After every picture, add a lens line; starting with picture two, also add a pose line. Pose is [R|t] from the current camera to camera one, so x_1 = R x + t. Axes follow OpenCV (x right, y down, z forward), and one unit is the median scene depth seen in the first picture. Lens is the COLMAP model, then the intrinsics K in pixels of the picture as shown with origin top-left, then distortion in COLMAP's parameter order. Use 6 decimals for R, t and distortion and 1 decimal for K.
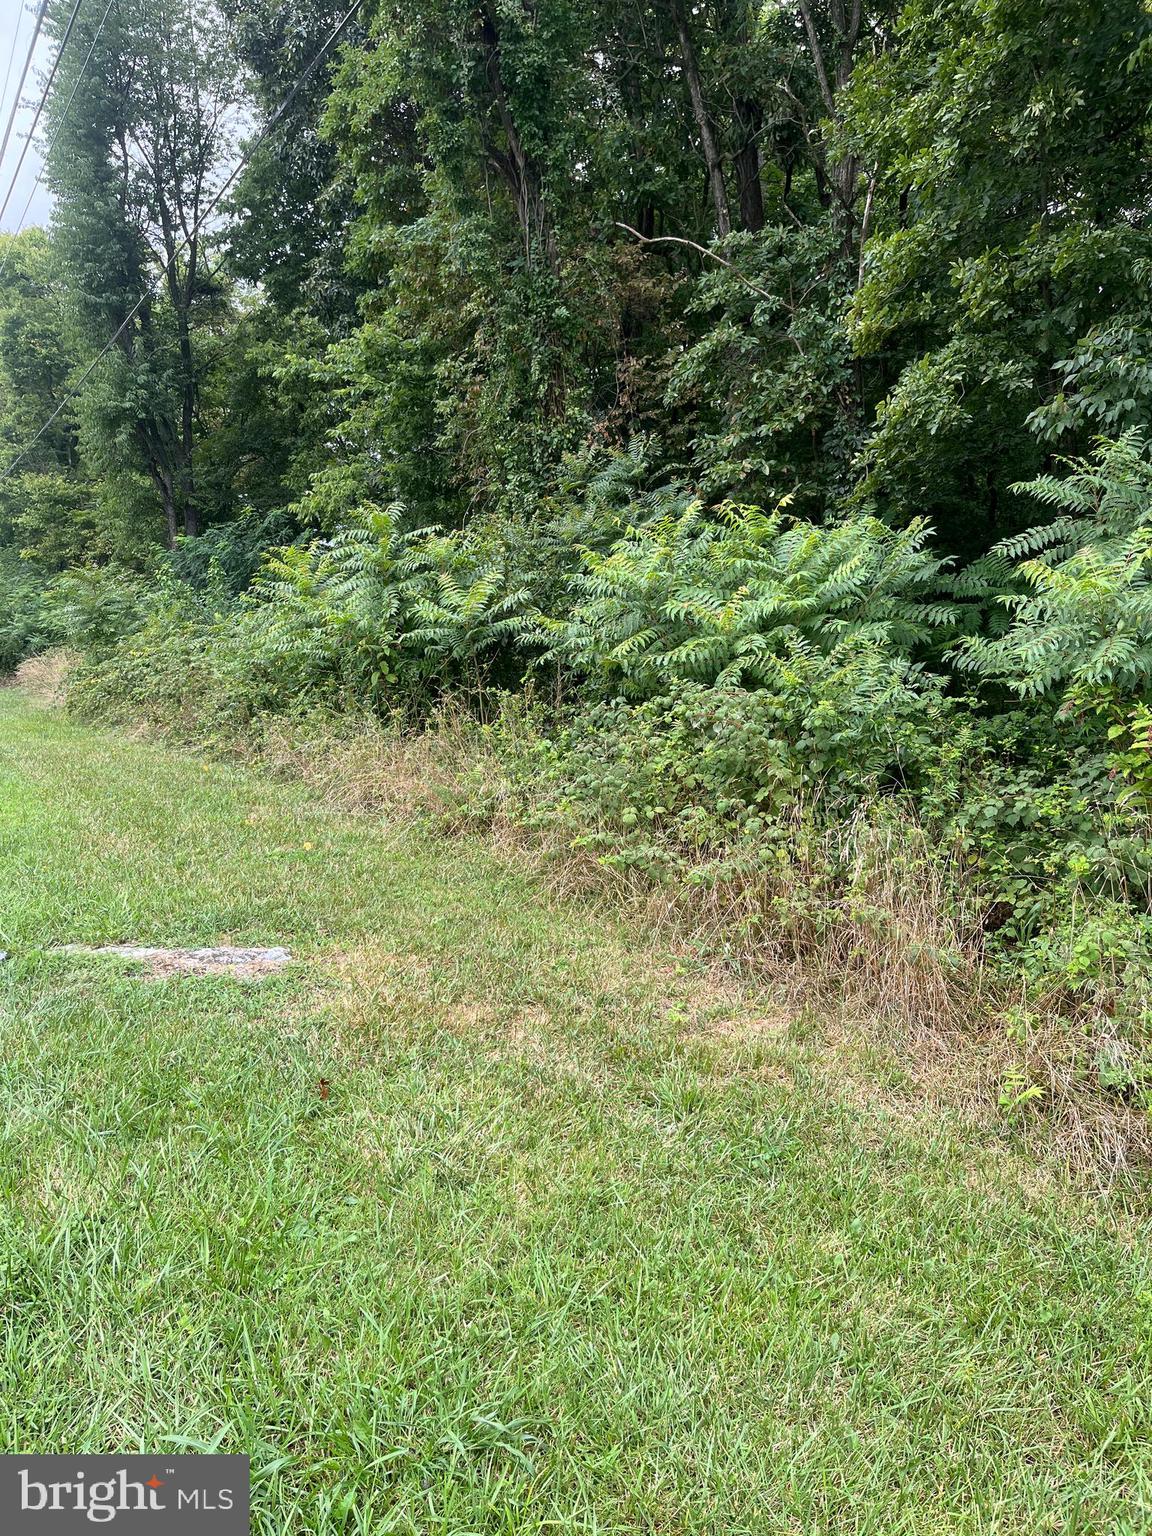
lens RADIAL K [[1162.9, 0, 588.0], [0, 1162.9, 756.3], [0, 0, 1]] dist [0.066962, -0.093538]
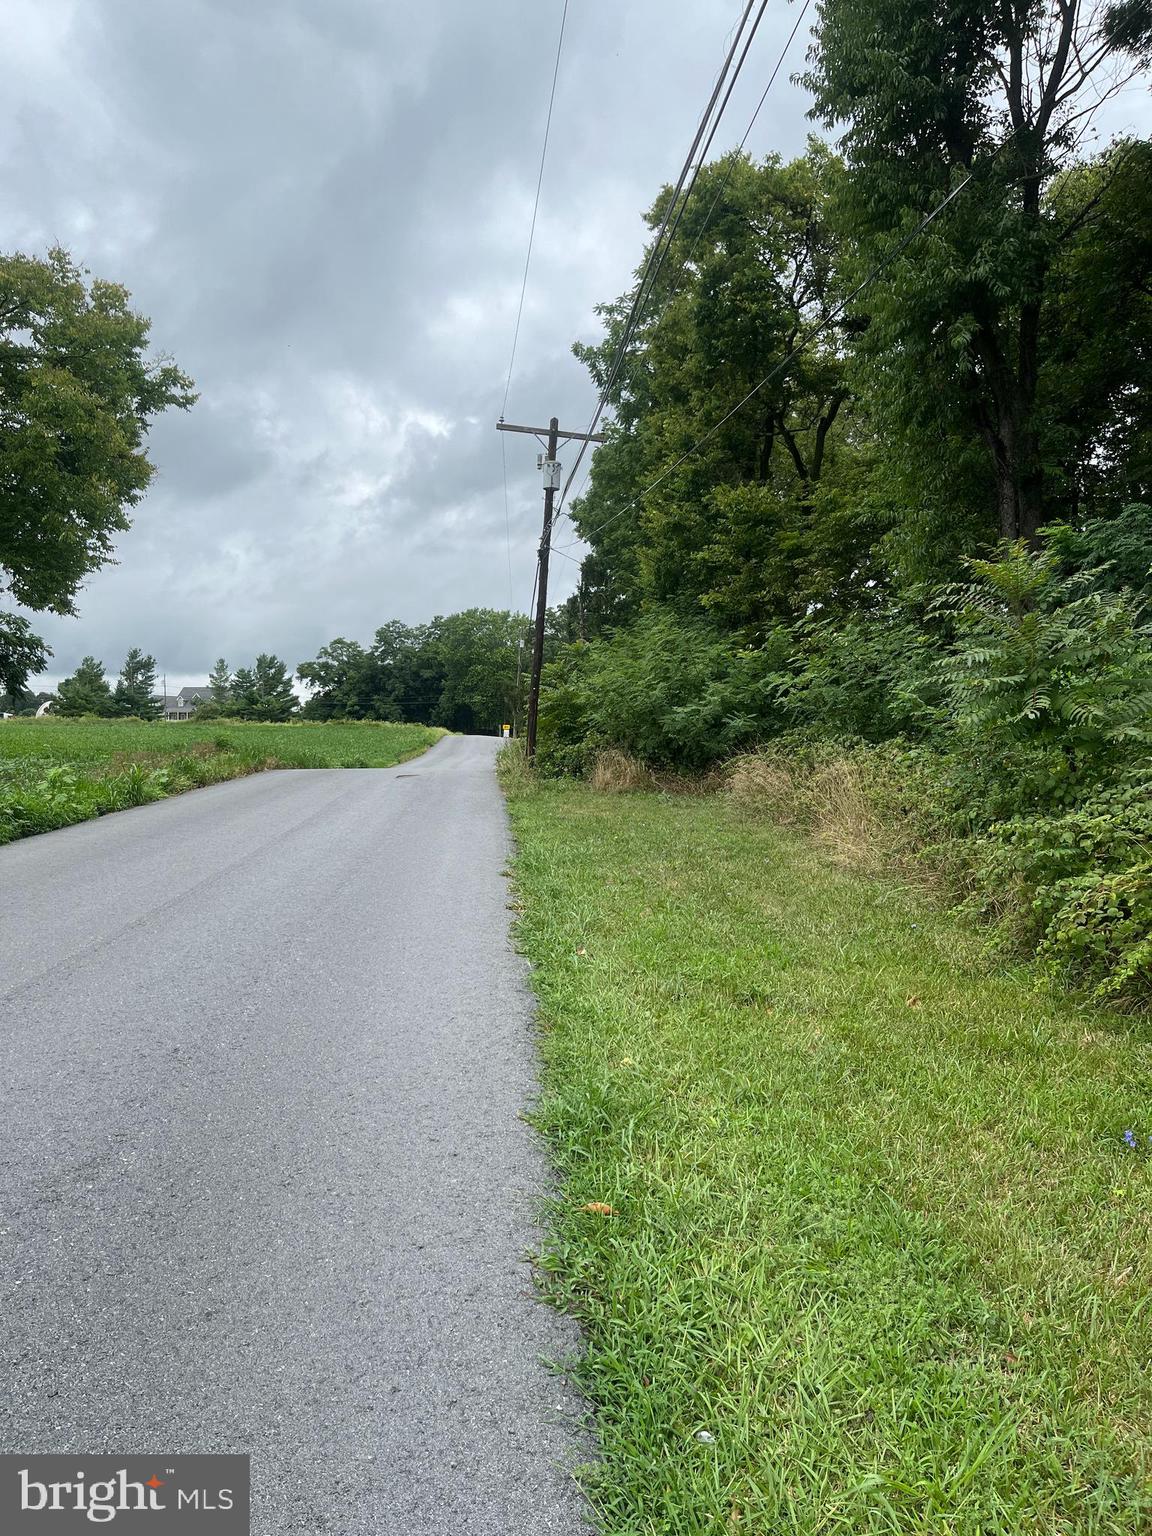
lens RADIAL K [[1162.9, 0, 581.1], [0, 1162.9, 763.2], [0, 0, 1]] dist [0.066962, -0.093538]
pose [[0.886281, 0.034414, -0.461868, -0.222986], [-0.061424, 0.997160, -0.043568, -0.038922], [0.459057, 0.066983, 0.885878, 0.355757]]
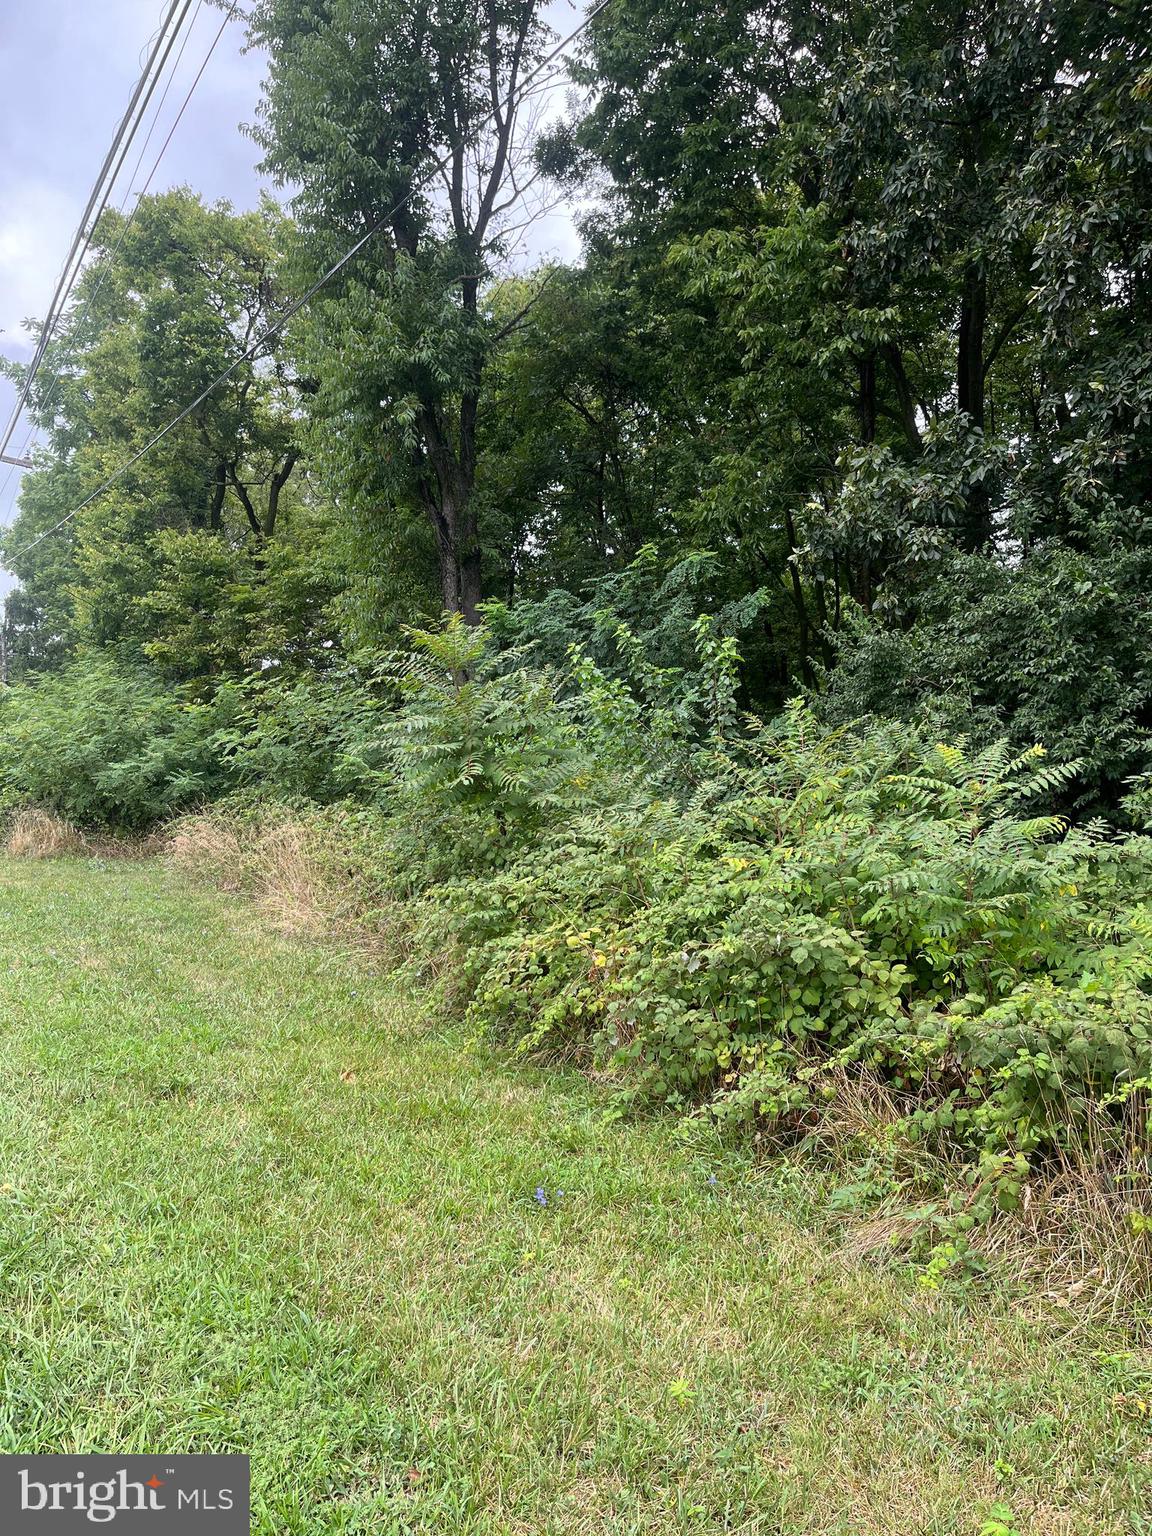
lens RADIAL K [[1162.9, 0, 581.2], [0, 1162.9, 777.5], [0, 0, 1]] dist [0.066962, -0.093538]
pose [[0.999157, 0.032071, -0.025611, -0.221632], [-0.034545, 0.994096, -0.102859, -0.040727], [0.022161, 0.103657, 0.994366, 0.362078]]
